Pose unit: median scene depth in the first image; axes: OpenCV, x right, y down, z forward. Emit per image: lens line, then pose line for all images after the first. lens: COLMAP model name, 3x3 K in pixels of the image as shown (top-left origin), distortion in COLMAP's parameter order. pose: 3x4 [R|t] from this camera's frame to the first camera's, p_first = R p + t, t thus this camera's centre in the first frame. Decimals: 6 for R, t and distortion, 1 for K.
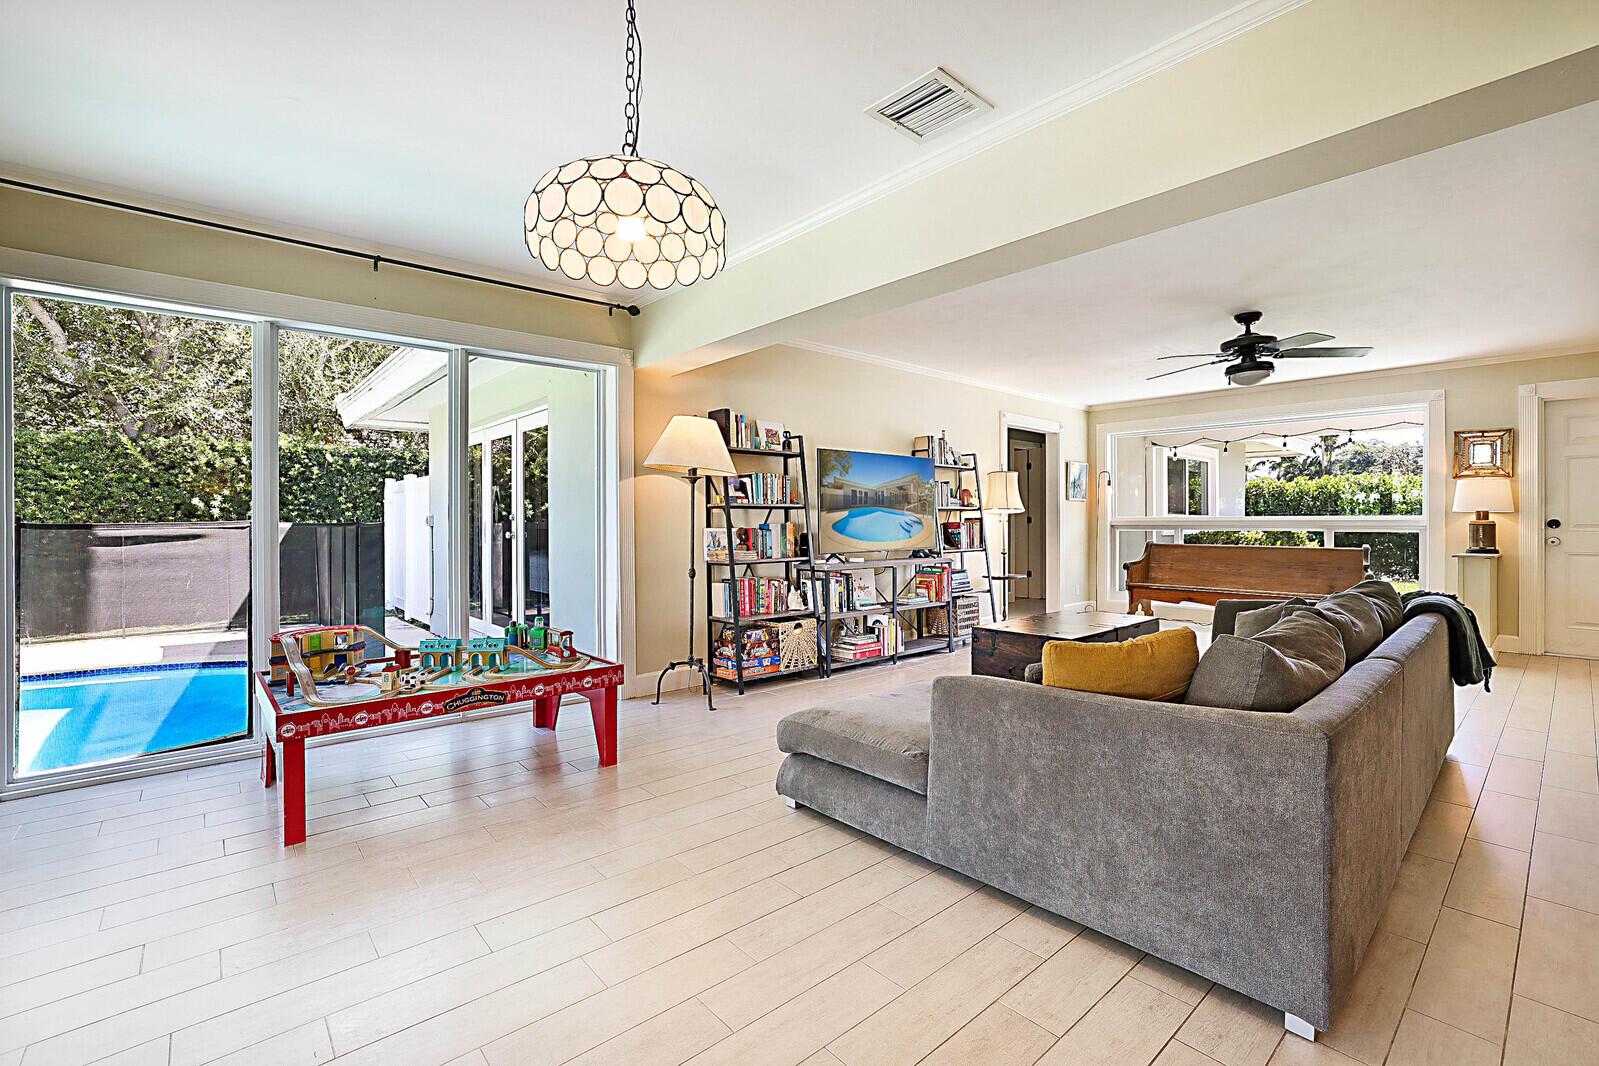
lens RADIAL K [[692.2, 0, 799.5], [0, 692.2, 533.0], [0, 0, 1]] dist [-0.033260, 0.000304]
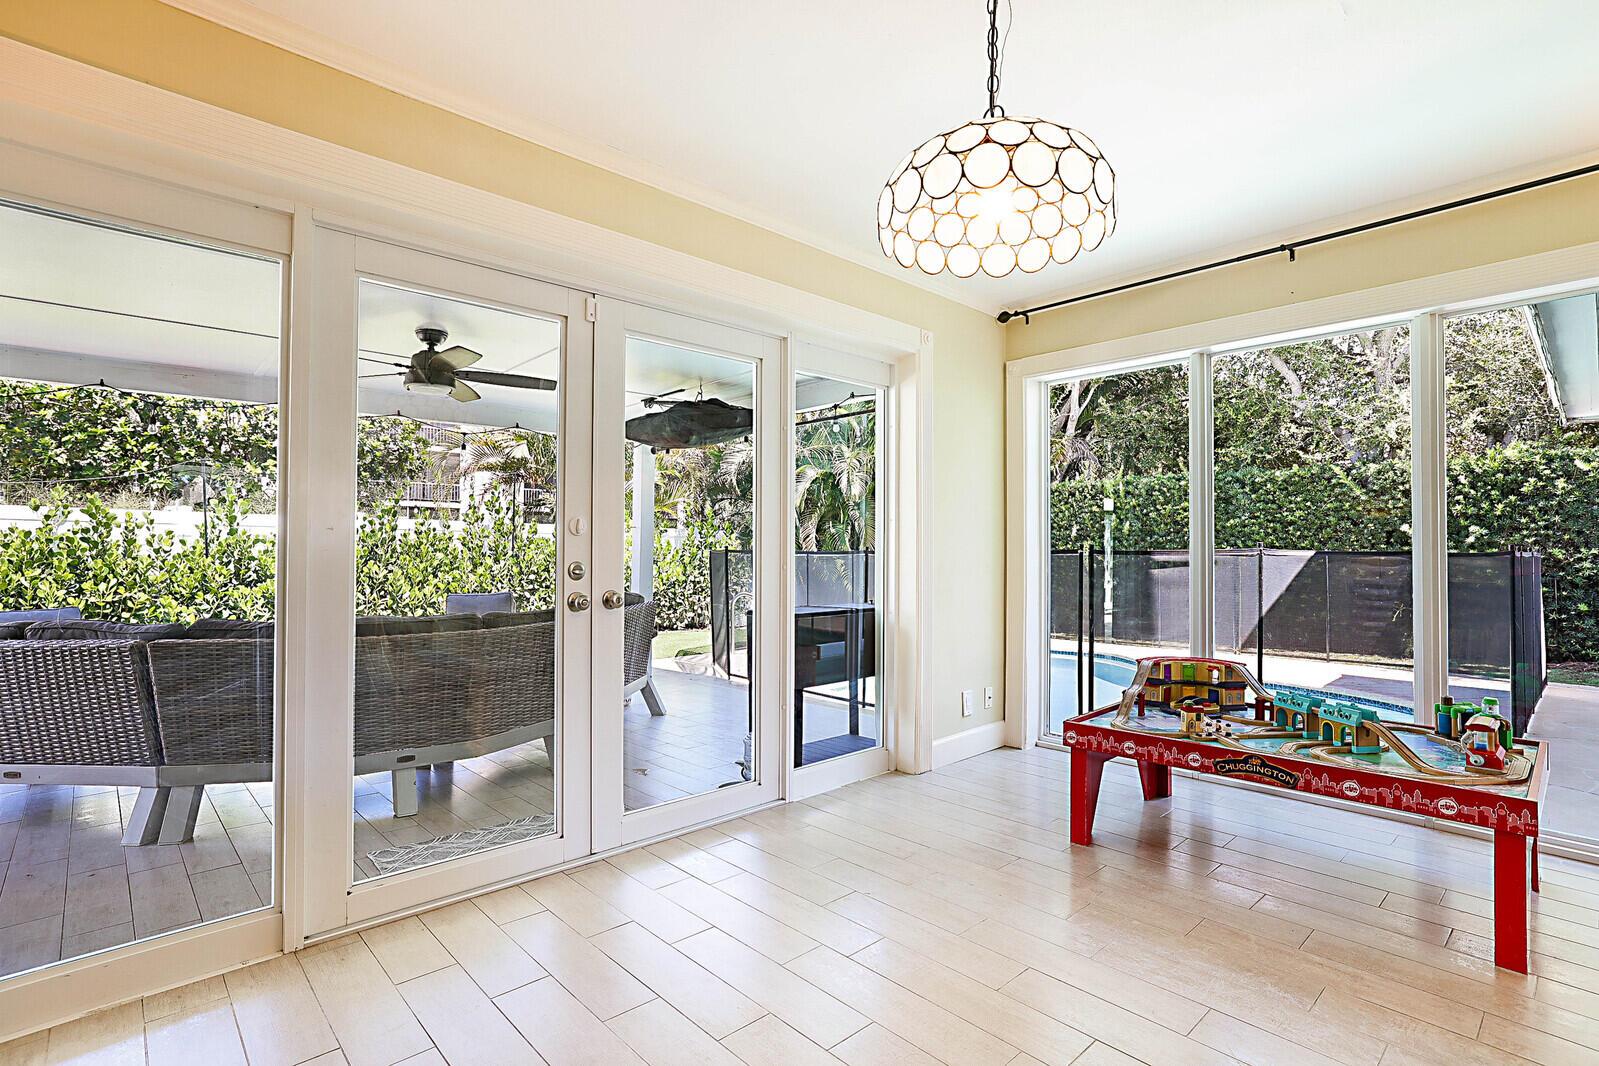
lens RADIAL K [[764.3, 0, 799.5], [0, 764.3, 533.0], [0, 0, 1]] dist [-0.000327, -0.000026]
pose [[0.028728, -0.019271, -0.999401, 0.136622], [-0.019832, 0.999606, -0.019845, -0.002787], [0.999391, 0.020390, 0.028335, 0.139052]]
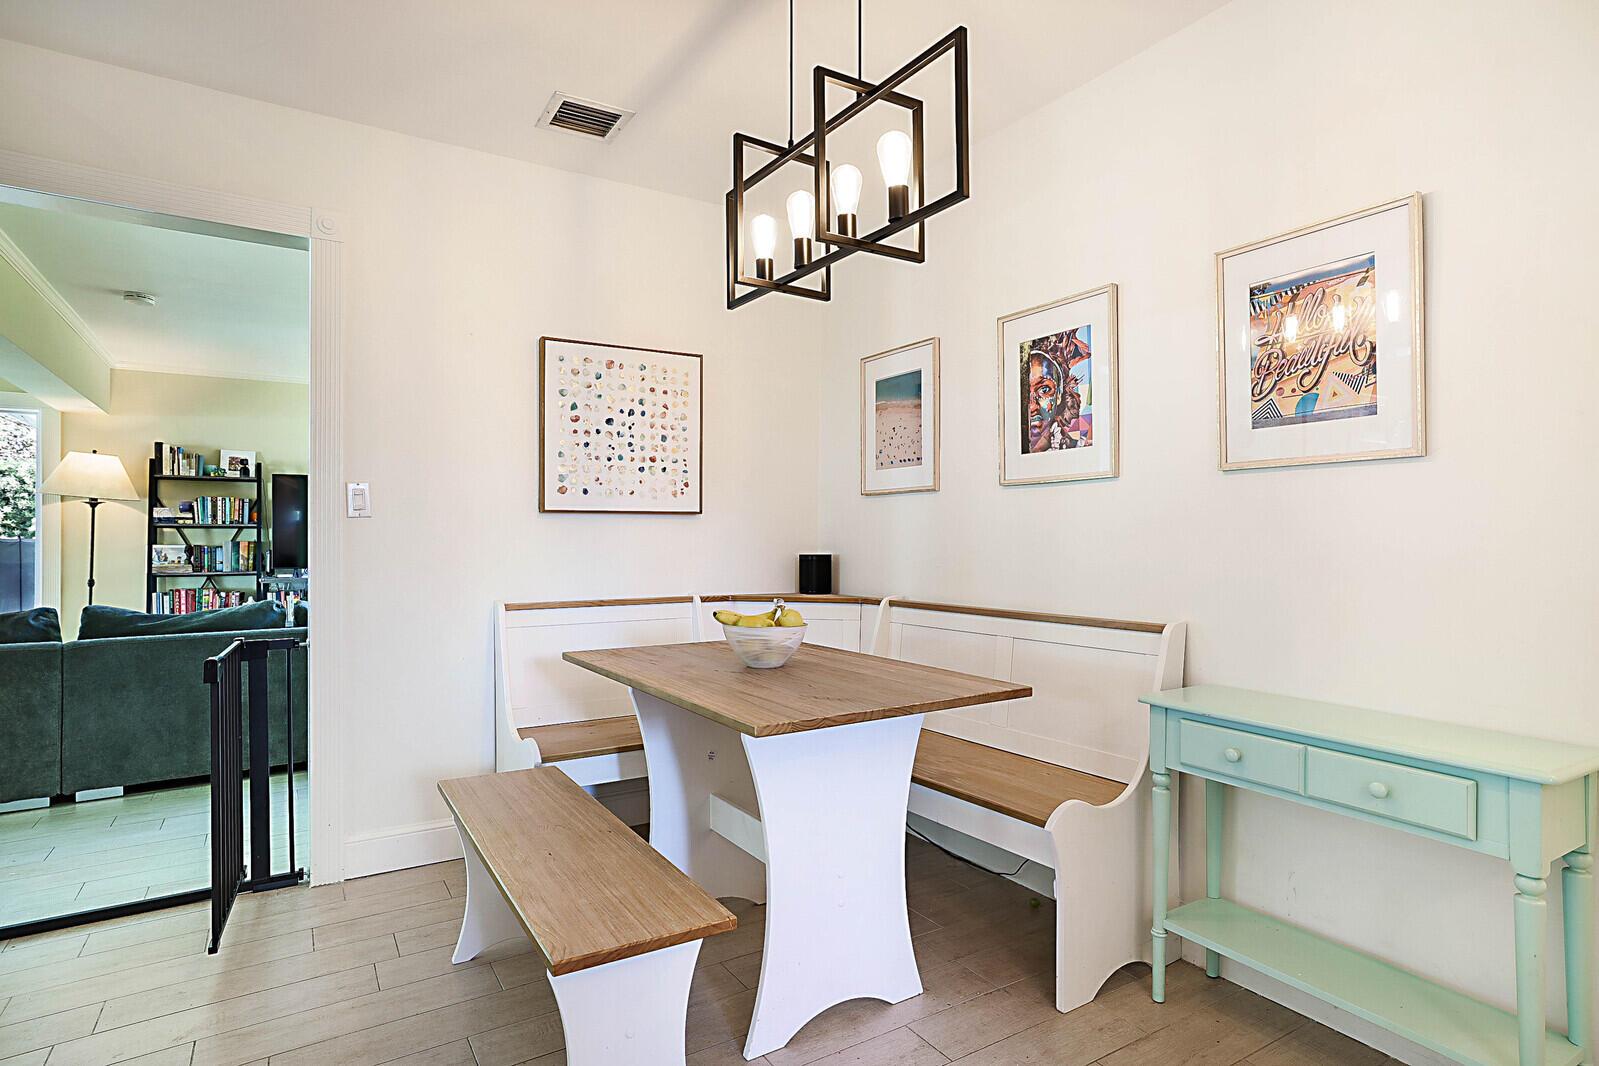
lens RADIAL K [[858.4, 0, 821.0], [0, 858.4, 528.1], [0, 0, 1]] dist [-0.000912, 0.002471]
pose [[0.987738, -0.001036, -0.156117, 0.649139], [-0.002995, 0.999668, -0.025585, -0.001195], [0.156092, 0.025739, 0.987407, -0.132109]]
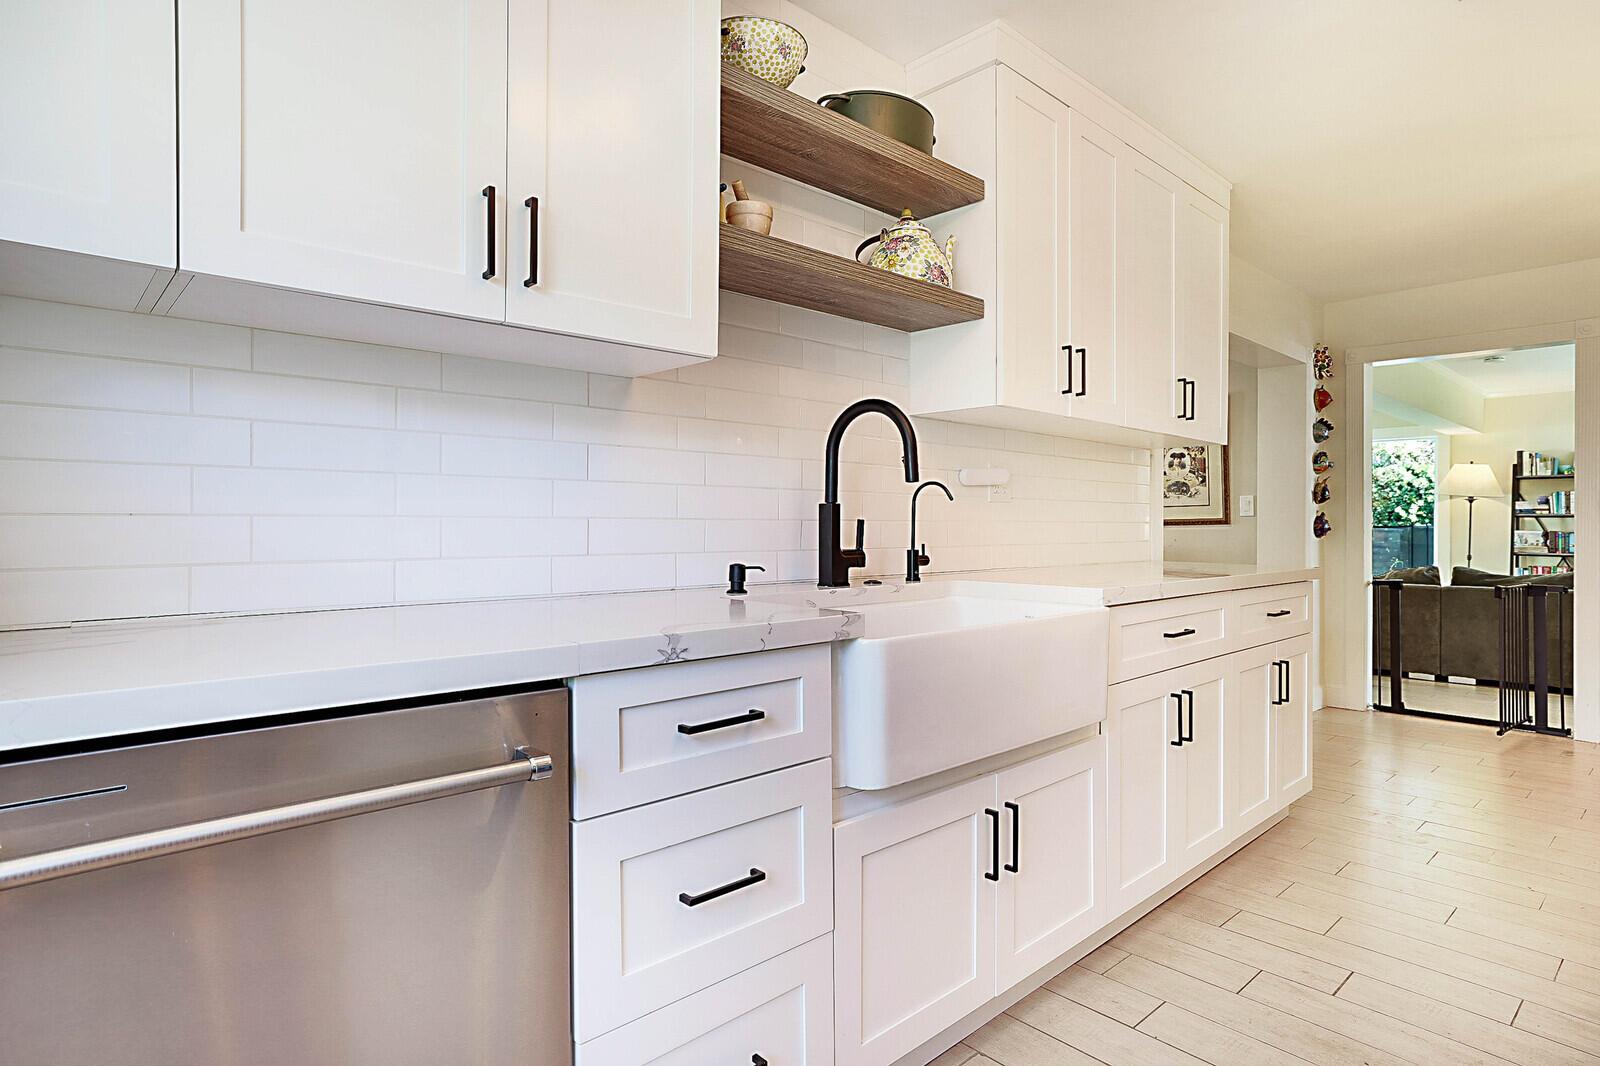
lens RADIAL K [[858.9, 0, 821.5], [0, 858.9, 528.1], [0, 0, 1]] dist [-0.000912, 0.002471]
pose [[0.043711, 0.007656, -0.999015, 0.894561], [-0.019416, 0.999788, 0.006813, 0.002019], [0.998856, 0.019099, 0.043851, -0.310804]]
